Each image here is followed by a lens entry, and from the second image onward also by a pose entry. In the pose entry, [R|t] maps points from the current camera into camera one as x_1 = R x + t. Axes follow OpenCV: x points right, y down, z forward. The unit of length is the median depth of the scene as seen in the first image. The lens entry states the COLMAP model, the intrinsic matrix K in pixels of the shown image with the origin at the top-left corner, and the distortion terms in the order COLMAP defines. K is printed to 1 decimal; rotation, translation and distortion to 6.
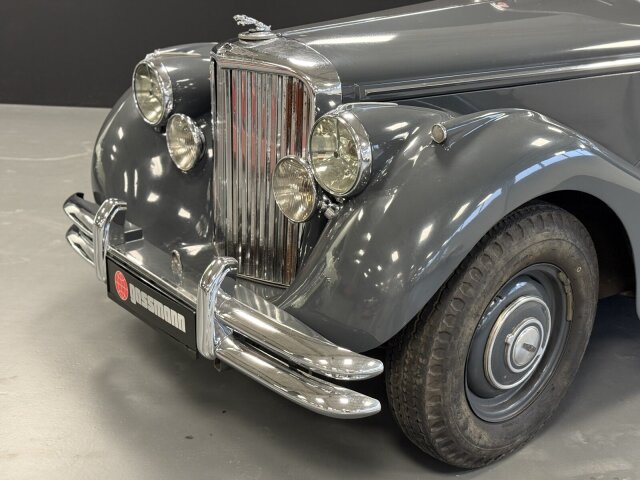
lens RADIAL K [[917.4, 0, 318.4], [0, 917.4, 248.3], [0, 0, 1]] dist [0.145772, -0.104300]
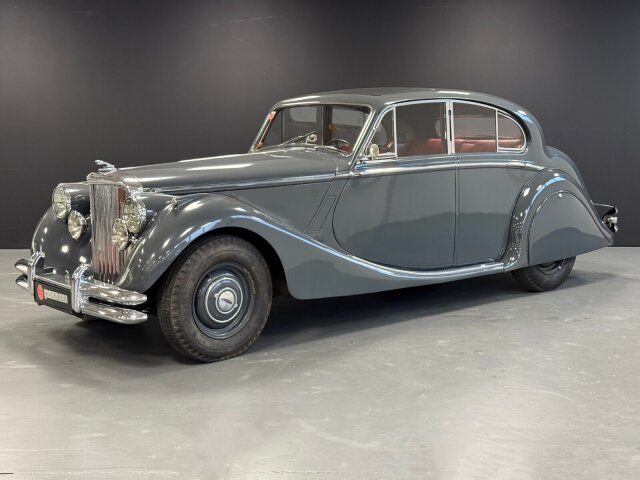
lens RADIAL K [[907.9, 0, 320.0], [0, 907.9, 240.0], [0, 0, 1]] dist [0.150187, -0.141813]
pose [[0.998908, -0.036244, 0.029469, 0.390744], [0.041413, 0.978978, -0.199716, 0.407191], [-0.021611, 0.200718, 0.979411, -1.145189]]
